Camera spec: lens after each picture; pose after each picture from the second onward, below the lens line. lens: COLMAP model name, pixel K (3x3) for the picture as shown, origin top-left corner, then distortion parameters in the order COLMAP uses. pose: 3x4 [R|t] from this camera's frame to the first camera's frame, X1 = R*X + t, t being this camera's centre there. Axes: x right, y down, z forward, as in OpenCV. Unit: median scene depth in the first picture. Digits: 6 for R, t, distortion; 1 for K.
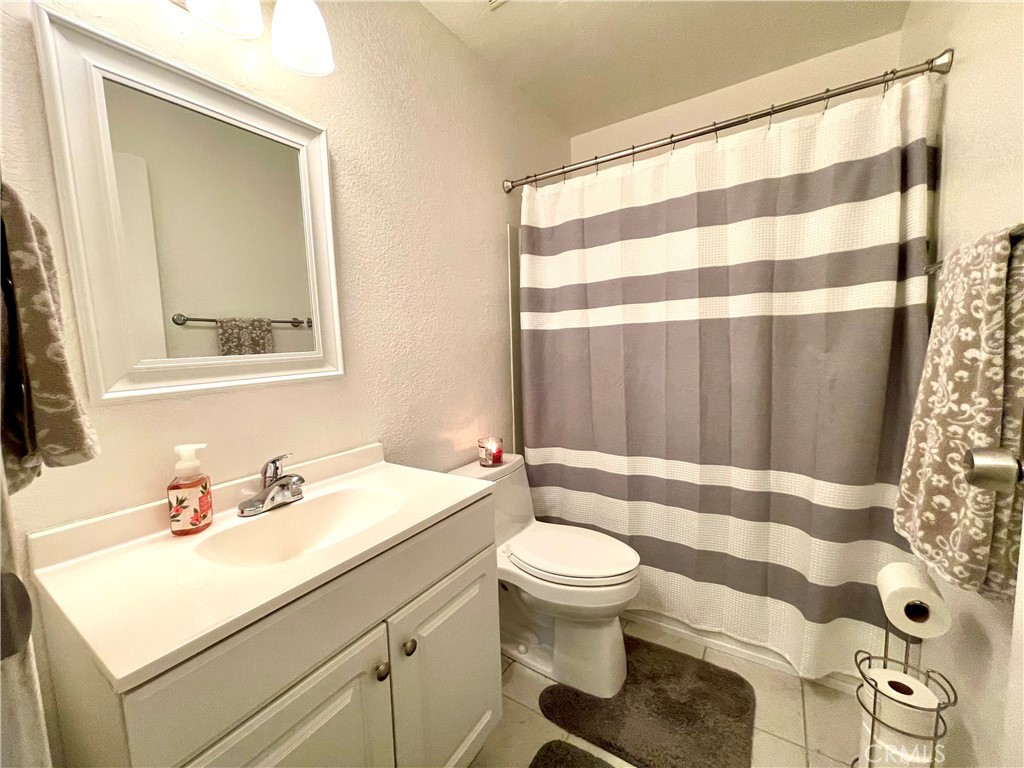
lens RADIAL K [[412.2, 0, 509.9], [0, 412.2, 384.1], [0, 0, 1]] dist [0.000876, -0.001054]
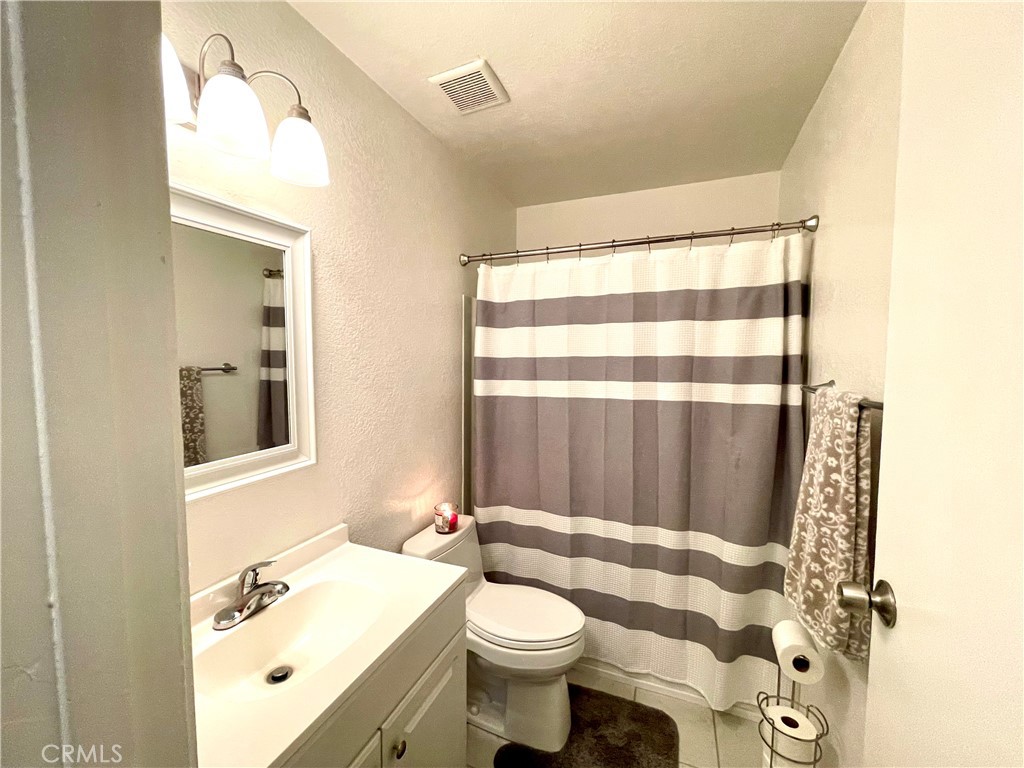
lens RADIAL K [[412.2, 0, 509.0], [0, 412.2, 383.6], [0, 0, 1]] dist [0.000876, -0.001054]
pose [[0.981876, 0.026329, 0.187689, -0.117142], [-0.019158, 0.999019, -0.039916, -0.167115], [-0.188556, 0.035597, 0.981417, -0.084557]]
